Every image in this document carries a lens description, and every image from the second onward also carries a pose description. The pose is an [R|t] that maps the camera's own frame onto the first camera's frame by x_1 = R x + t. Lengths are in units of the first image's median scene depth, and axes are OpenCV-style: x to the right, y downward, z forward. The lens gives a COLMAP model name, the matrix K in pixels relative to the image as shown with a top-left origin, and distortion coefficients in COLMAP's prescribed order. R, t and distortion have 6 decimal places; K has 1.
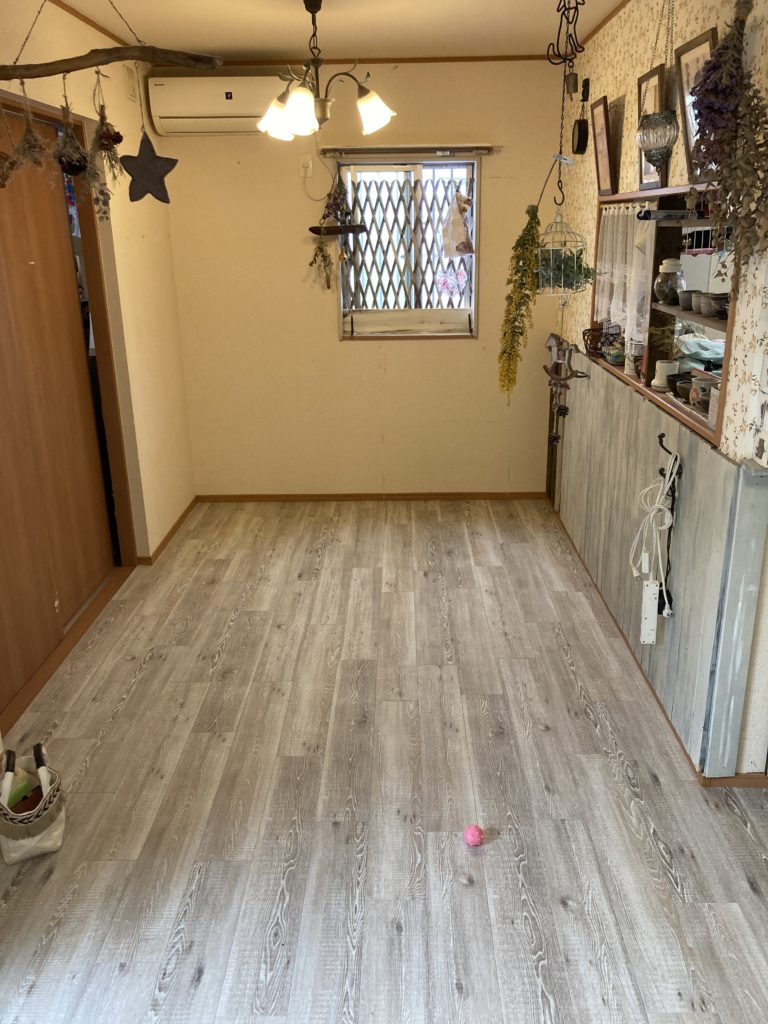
lens RADIAL K [[836.4, 0, 384.0], [0, 836.4, 512.0], [0, 0, 1]] dist [0.015520, 0.015075]
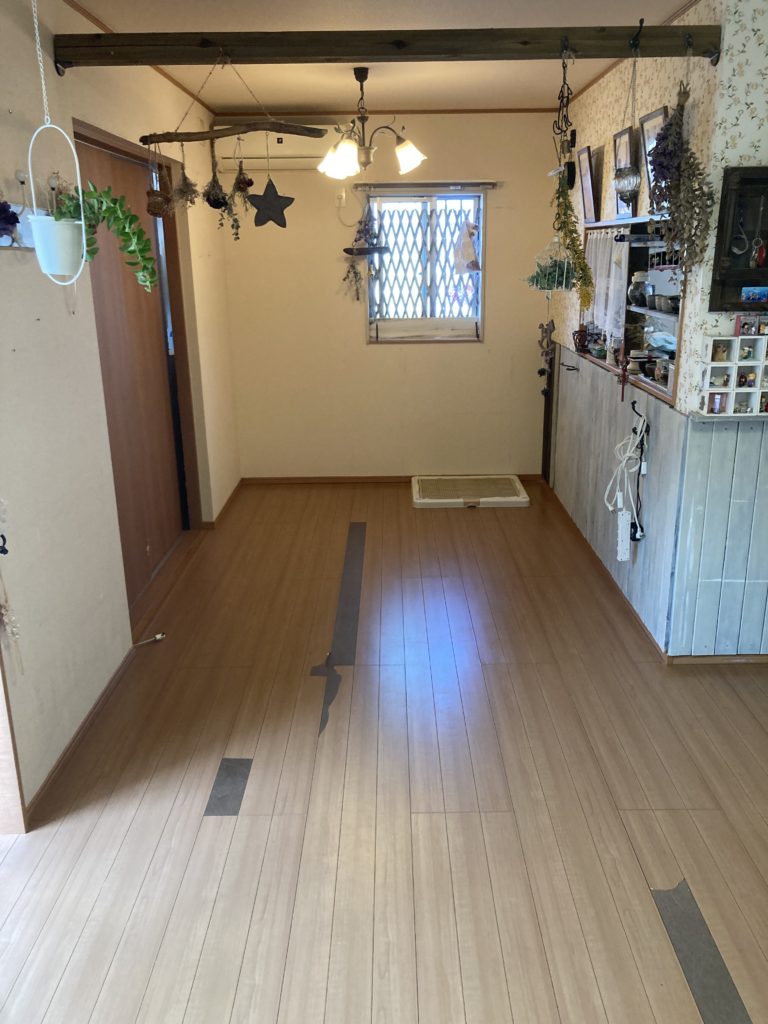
lens RADIAL K [[844.5, 0, 384.0], [0, 844.5, 512.0], [0, 0, 1]] dist [0.033490, -0.011893]
pose [[0.999853, -0.002151, 0.016988, -0.069694], [0.002671, 0.999527, -0.030640, 0.096886], [-0.016914, 0.030681, 0.999386, -0.261156]]
